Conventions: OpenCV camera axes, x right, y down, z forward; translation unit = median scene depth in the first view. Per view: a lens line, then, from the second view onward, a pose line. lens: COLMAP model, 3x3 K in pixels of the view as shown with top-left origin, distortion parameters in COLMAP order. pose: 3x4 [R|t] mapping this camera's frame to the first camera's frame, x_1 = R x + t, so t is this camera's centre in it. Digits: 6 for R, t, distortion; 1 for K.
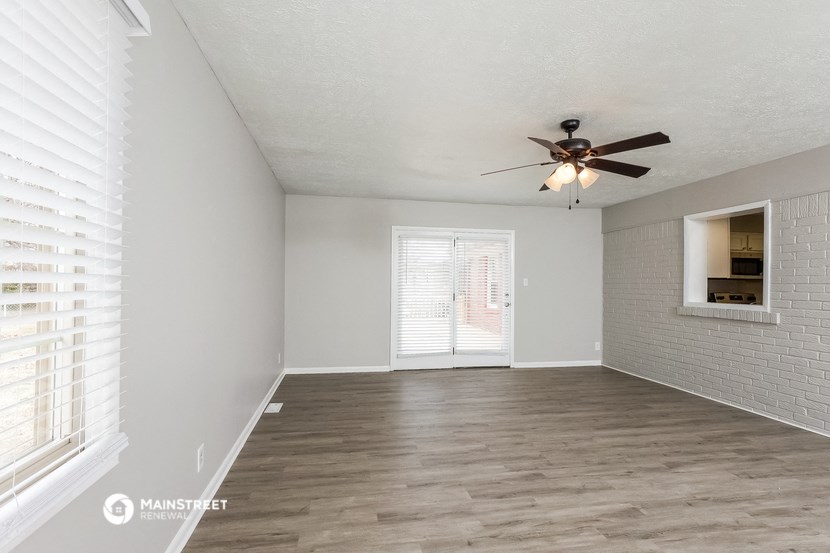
lens RADIAL K [[394.4, 0, 415.0], [0, 394.4, 276.5], [0, 0, 1]] dist [0.001211, 0.000458]
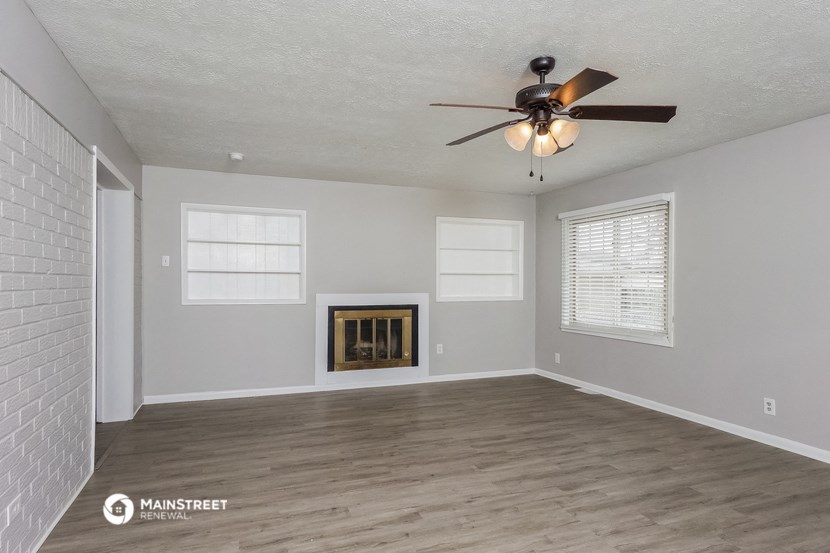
lens RADIAL K [[456.0, 0, 414.1], [0, 456.0, 295.5], [0, 0, 1]] dist [-0.000253, 0.000053]
pose [[-0.984136, -0.008335, -0.177218, 0.864411], [-0.008770, 0.999960, 0.001675, 0.048668], [0.177197, 0.003203, -0.984170, 2.003988]]
